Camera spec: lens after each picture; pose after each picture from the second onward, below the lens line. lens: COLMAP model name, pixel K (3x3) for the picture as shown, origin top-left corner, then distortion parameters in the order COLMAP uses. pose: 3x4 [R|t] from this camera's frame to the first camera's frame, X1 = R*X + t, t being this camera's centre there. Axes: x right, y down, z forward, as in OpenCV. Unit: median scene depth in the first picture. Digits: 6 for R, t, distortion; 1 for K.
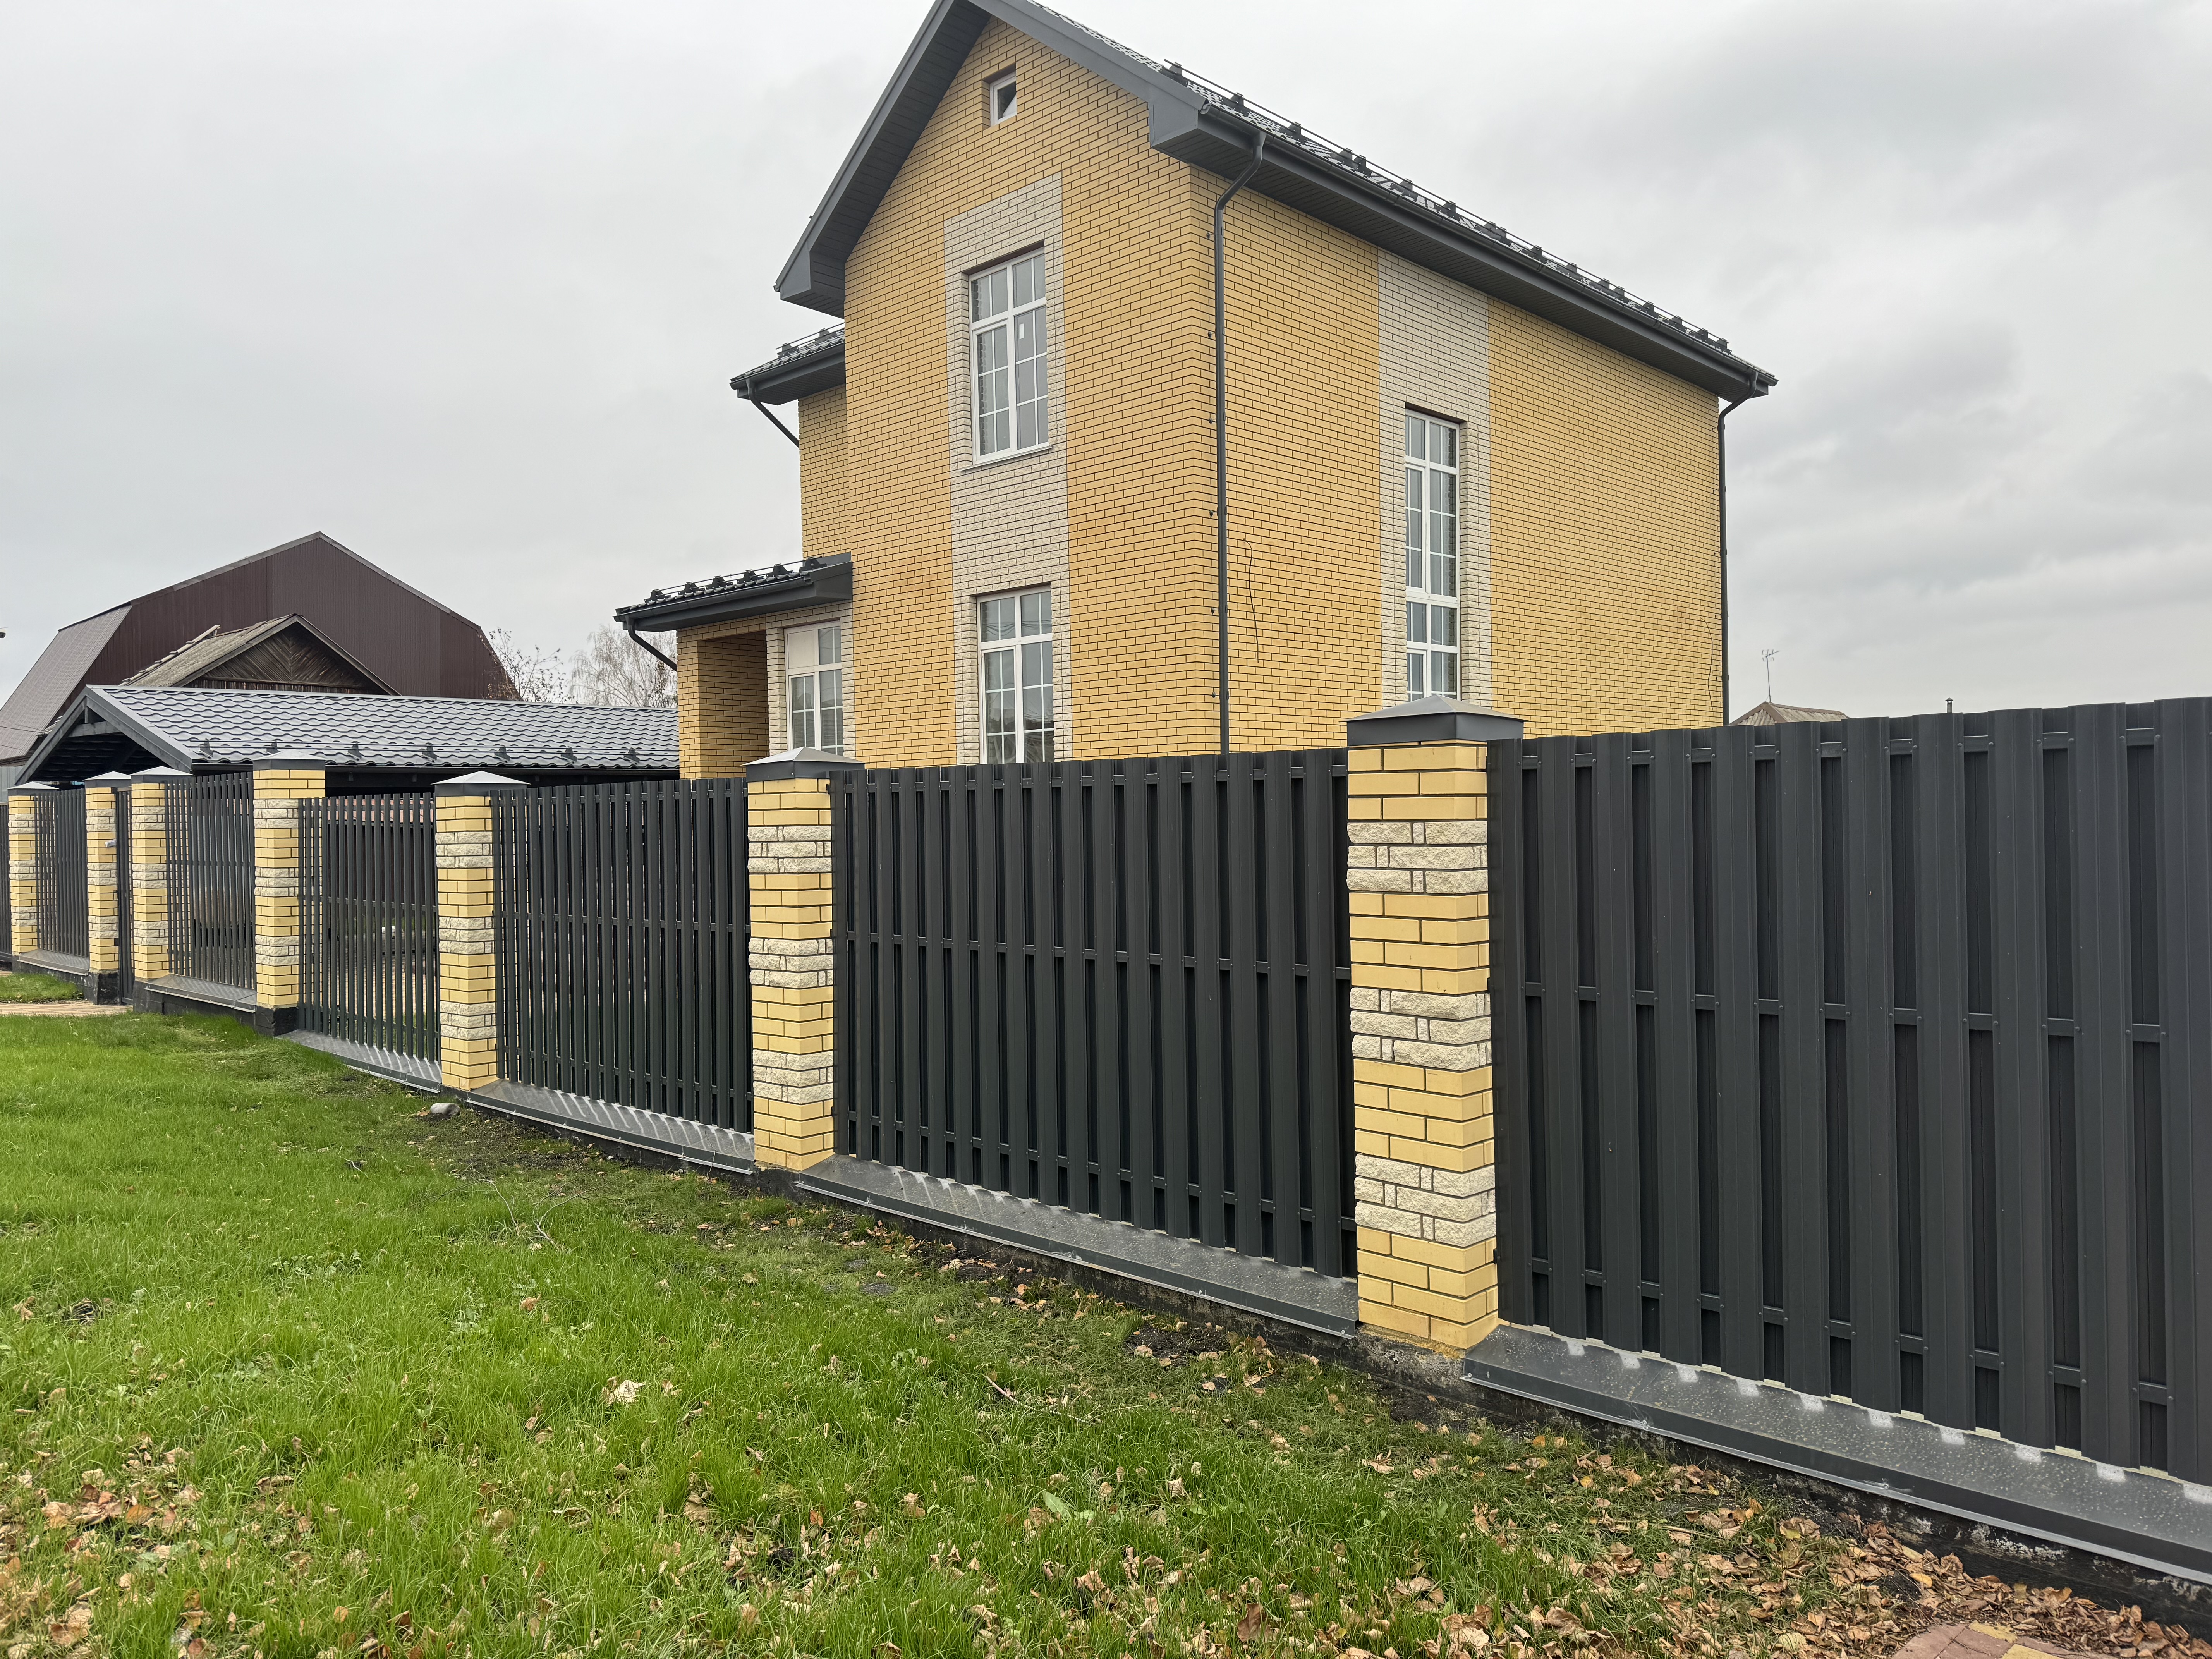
lens RADIAL K [[1538.2, 0, 1106.0], [0, 1538.2, 829.5], [0, 0, 1]] dist [0.160704, -0.286926]
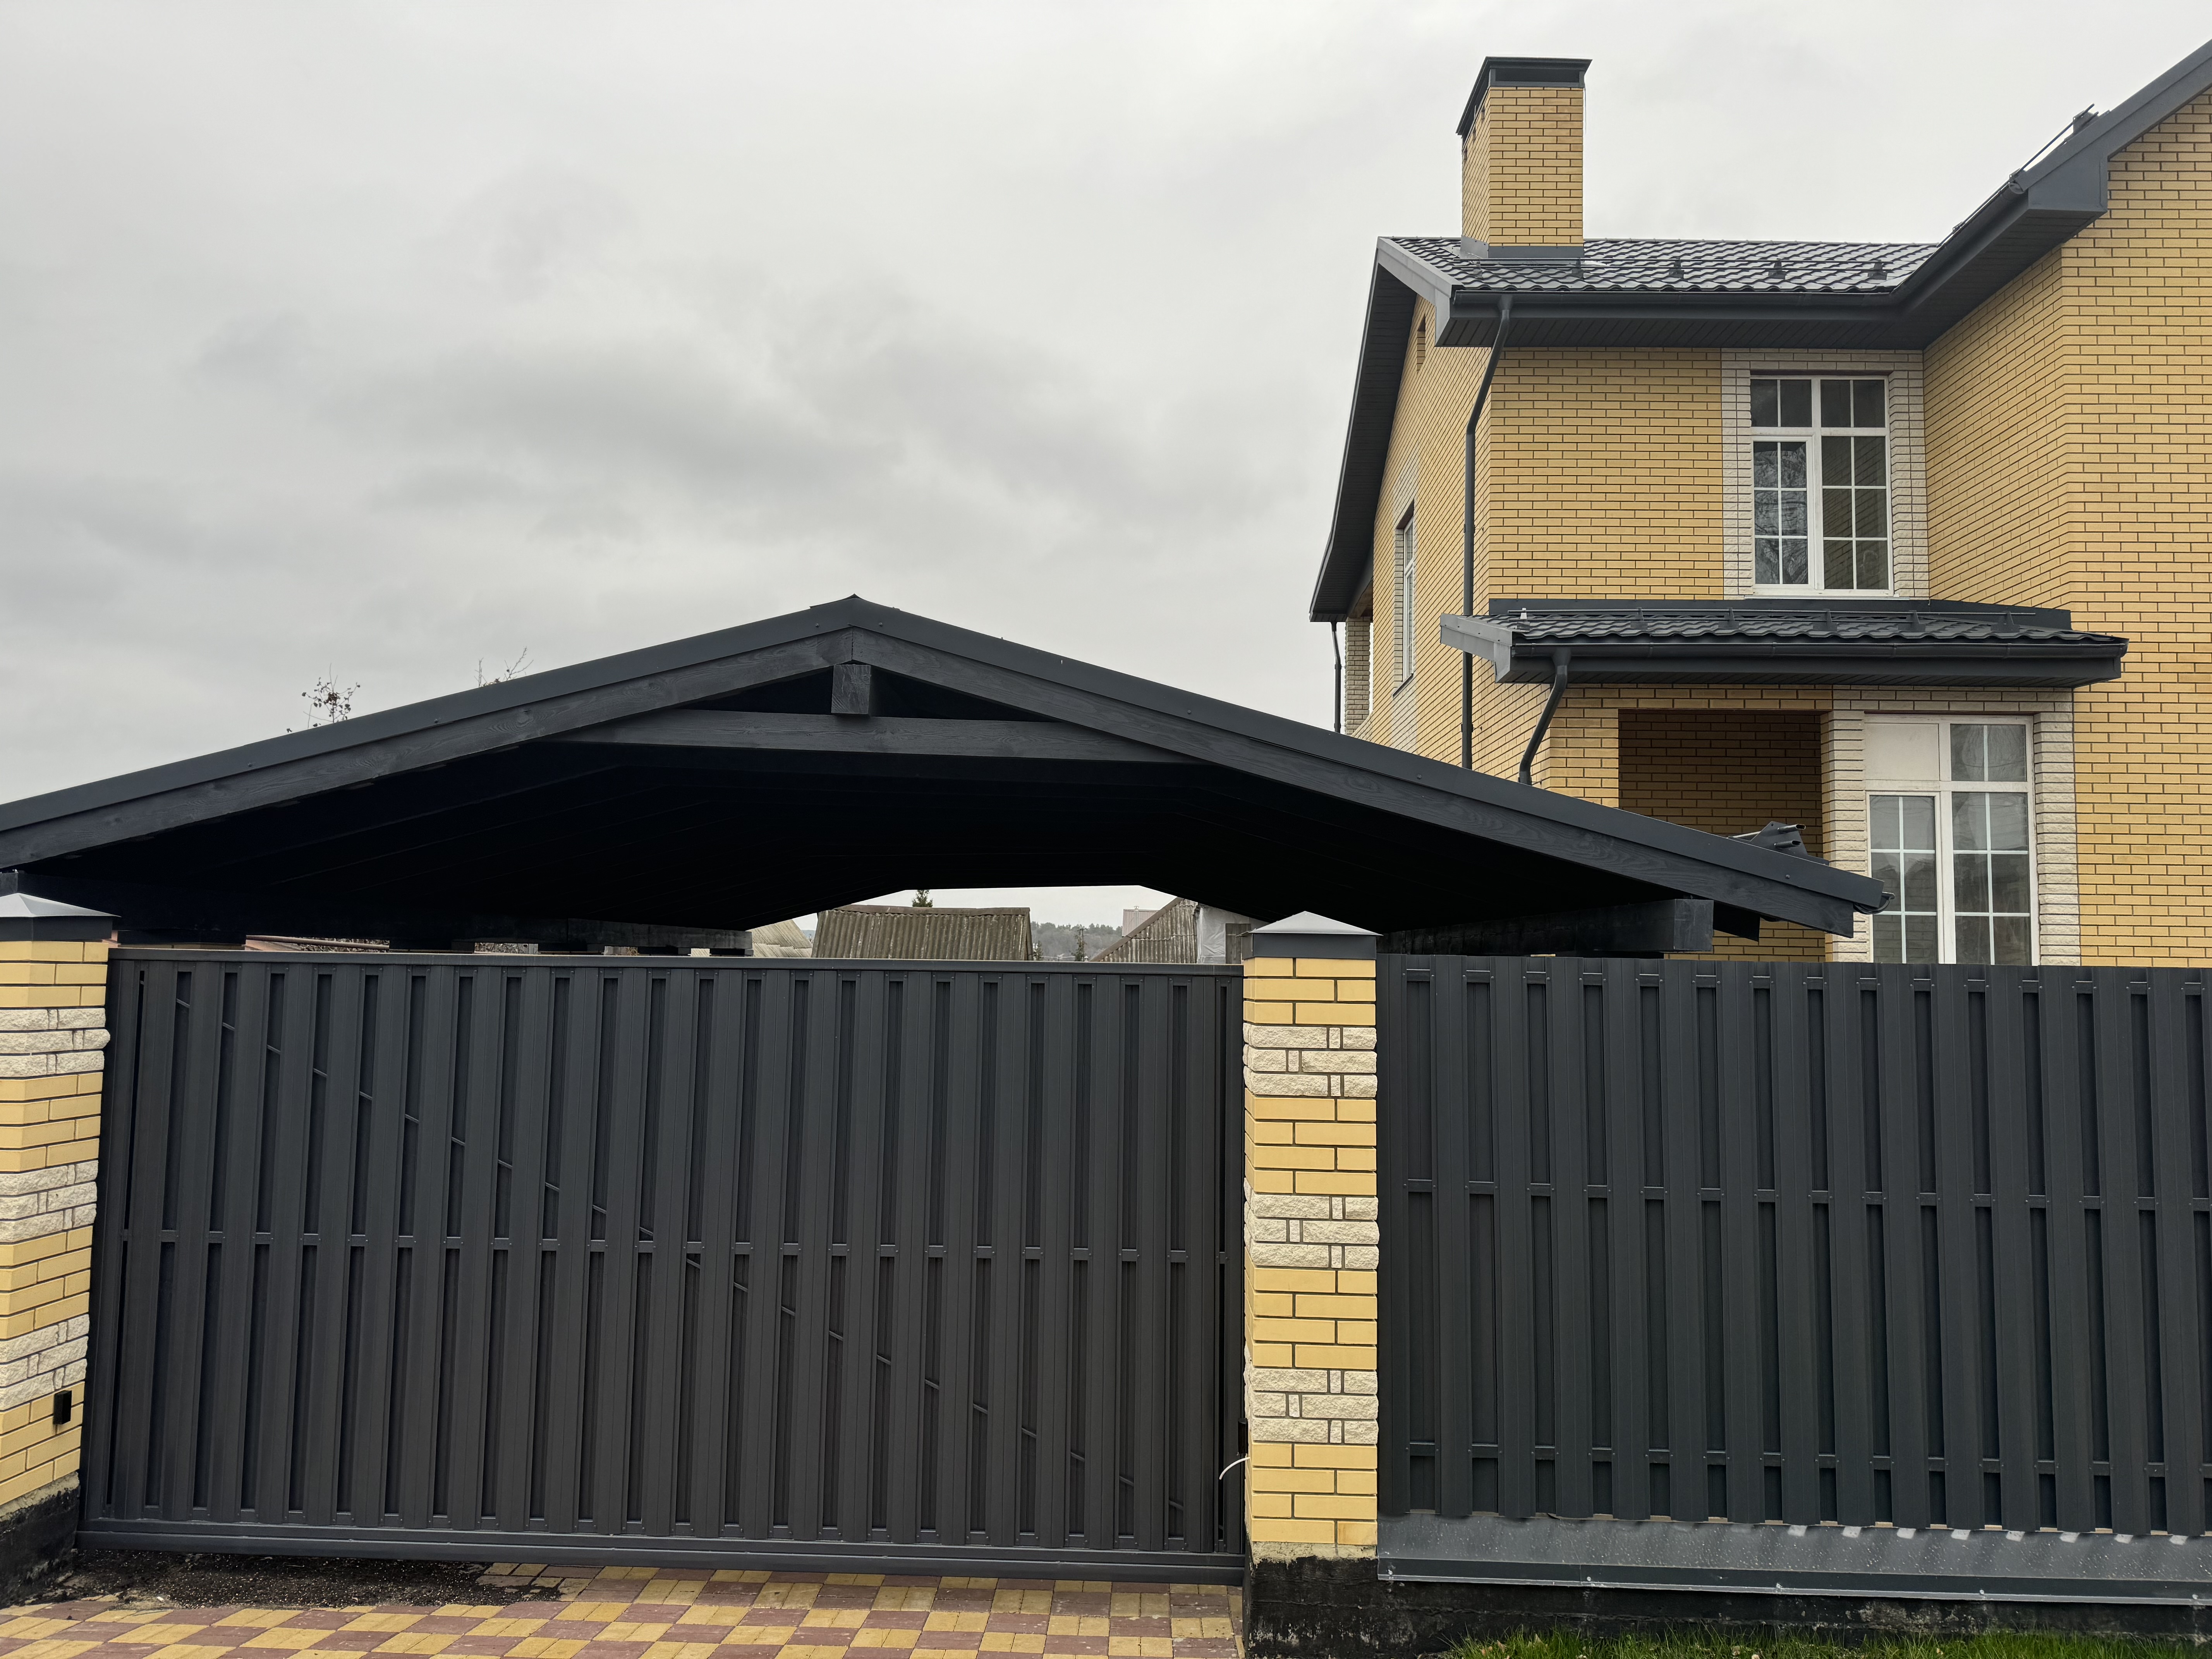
lens RADIAL K [[1561.8, 0, 1105.3], [0, 1561.8, 844.5], [0, 0, 1]] dist [0.060479, -0.064390]
pose [[0.736846, 0.080566, 0.671243, -0.963364], [-0.024277, 0.995387, -0.092822, -0.015638], [-0.675625, 0.052100, 0.735403, 0.859324]]
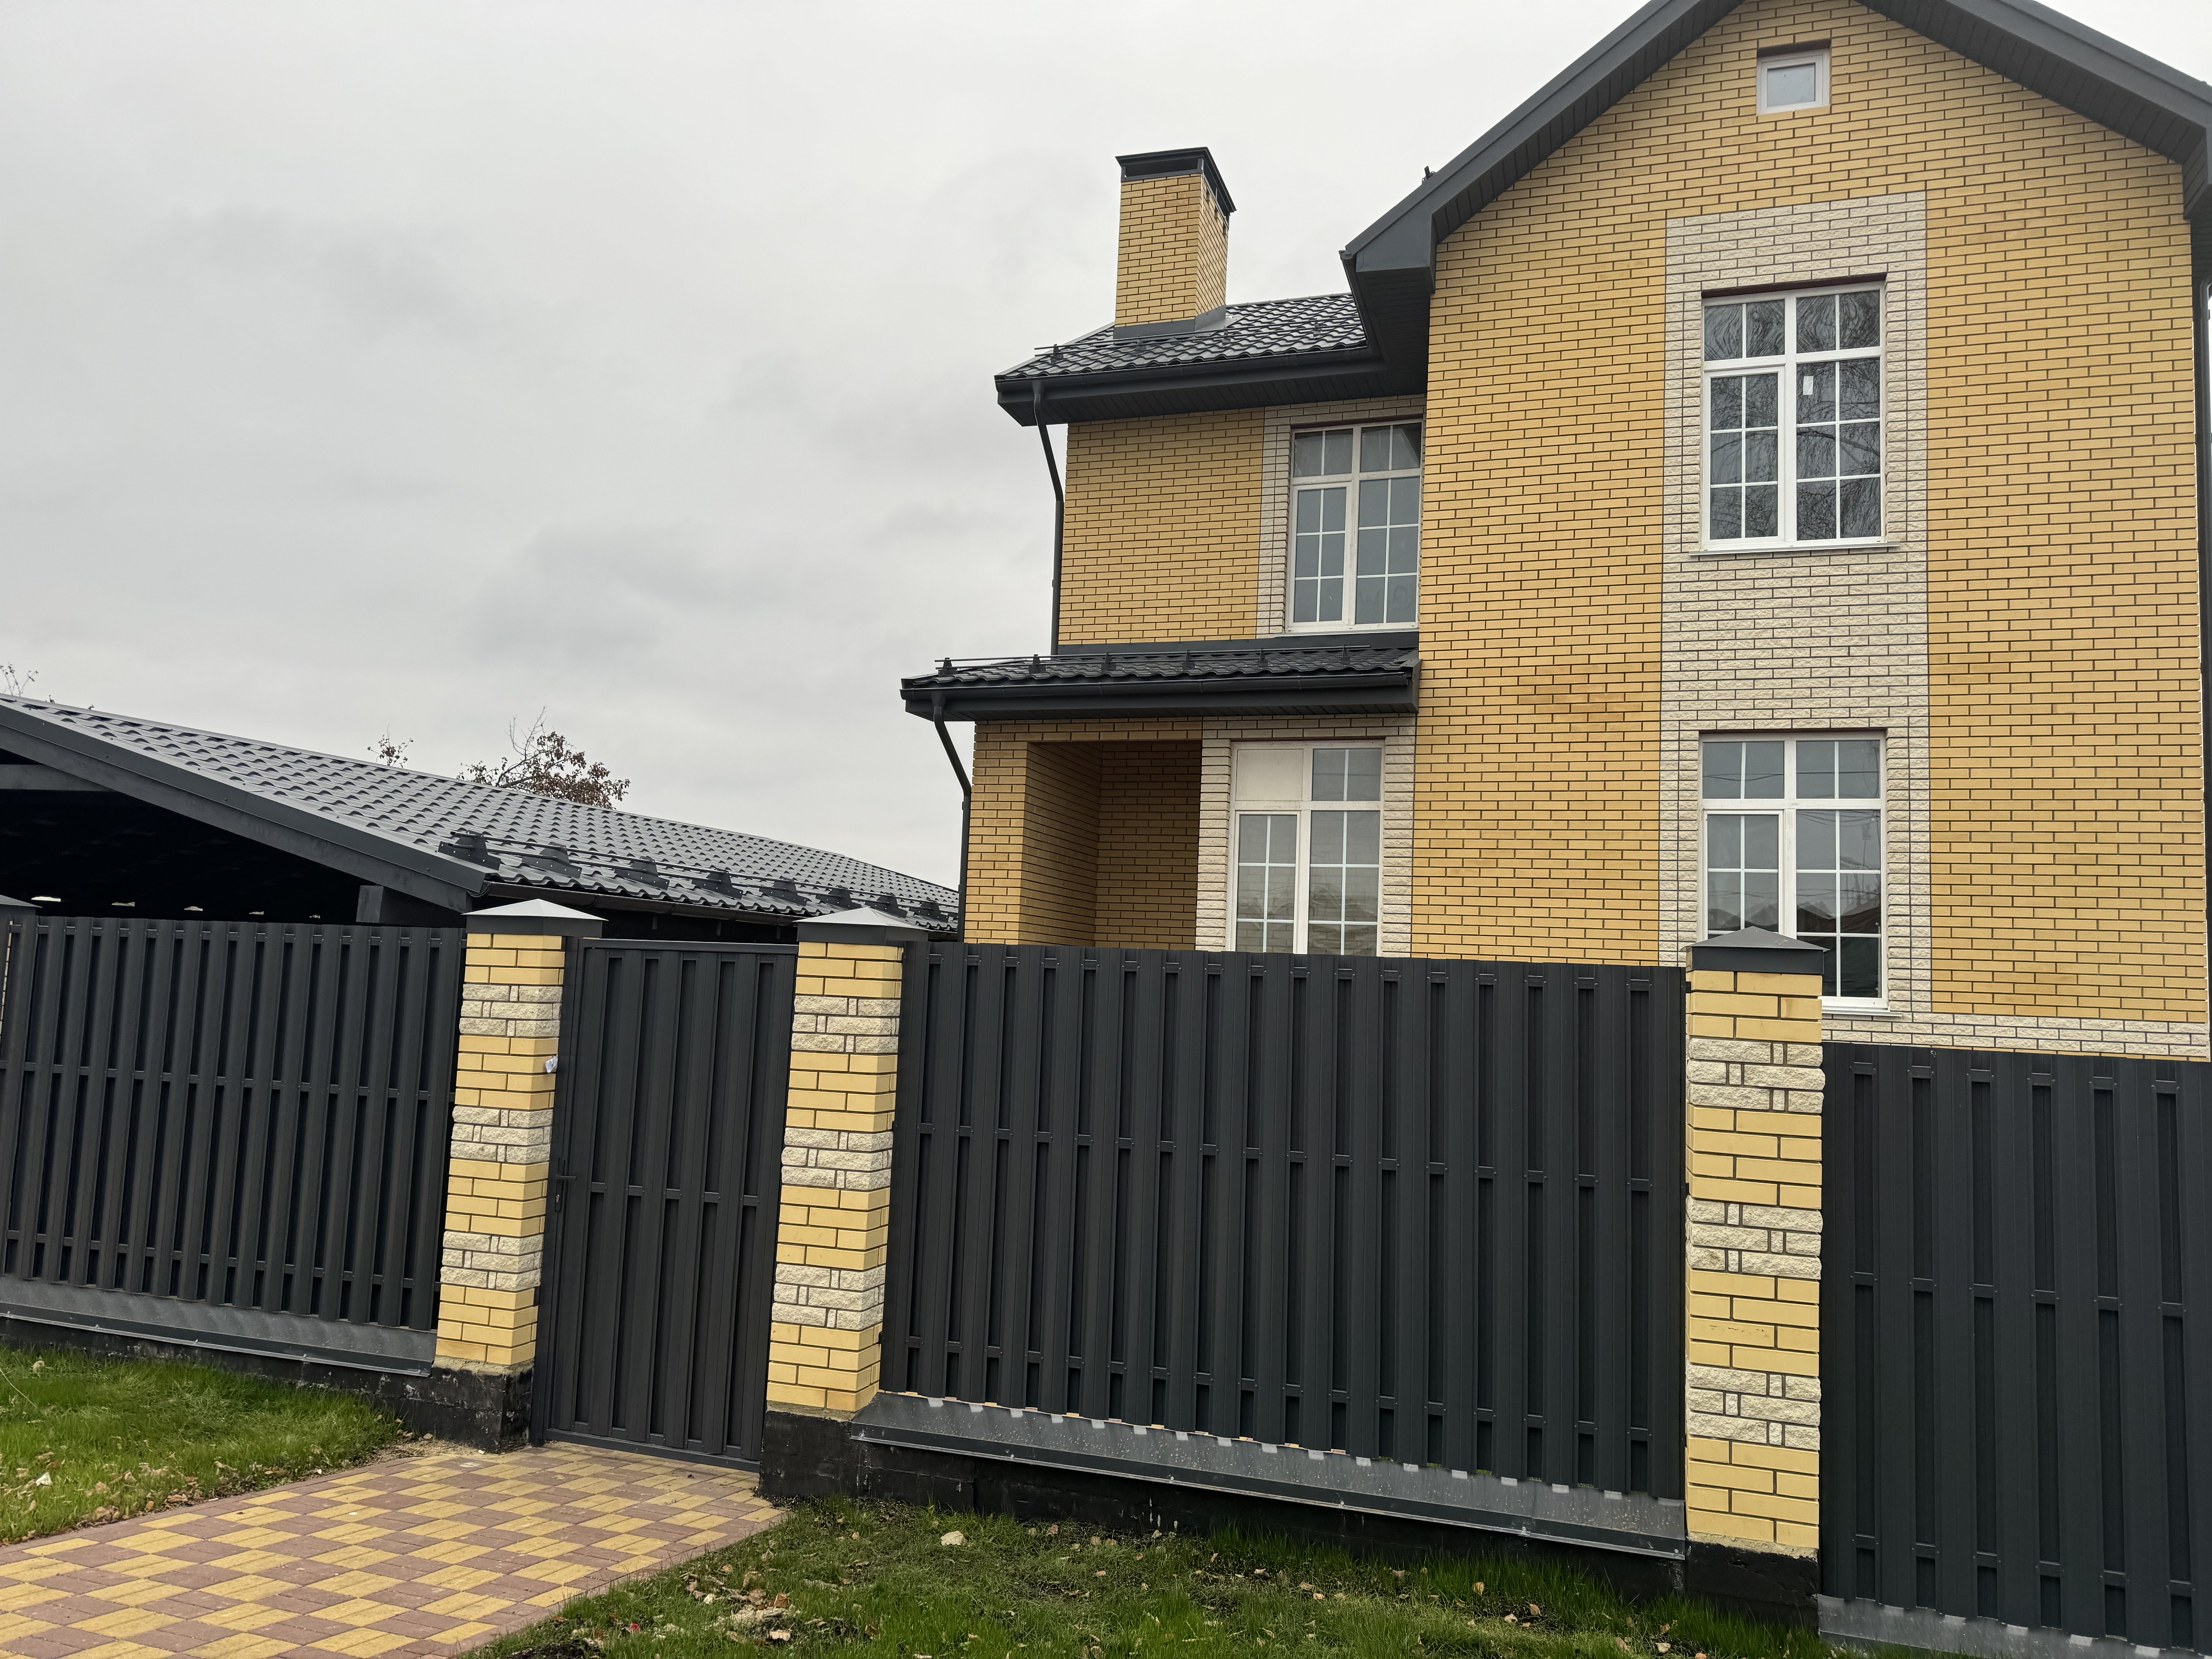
lens RADIAL K [[1534.6, 0, 1095.5], [0, 1534.6, 845.3], [0, 0, 1]] dist [0.158795, -0.298266]
pose [[0.900537, 0.091852, 0.424966, -0.624892], [-0.052489, 0.993249, -0.103451, -0.013436], [-0.431599, 0.070856, 0.899278, 0.488329]]
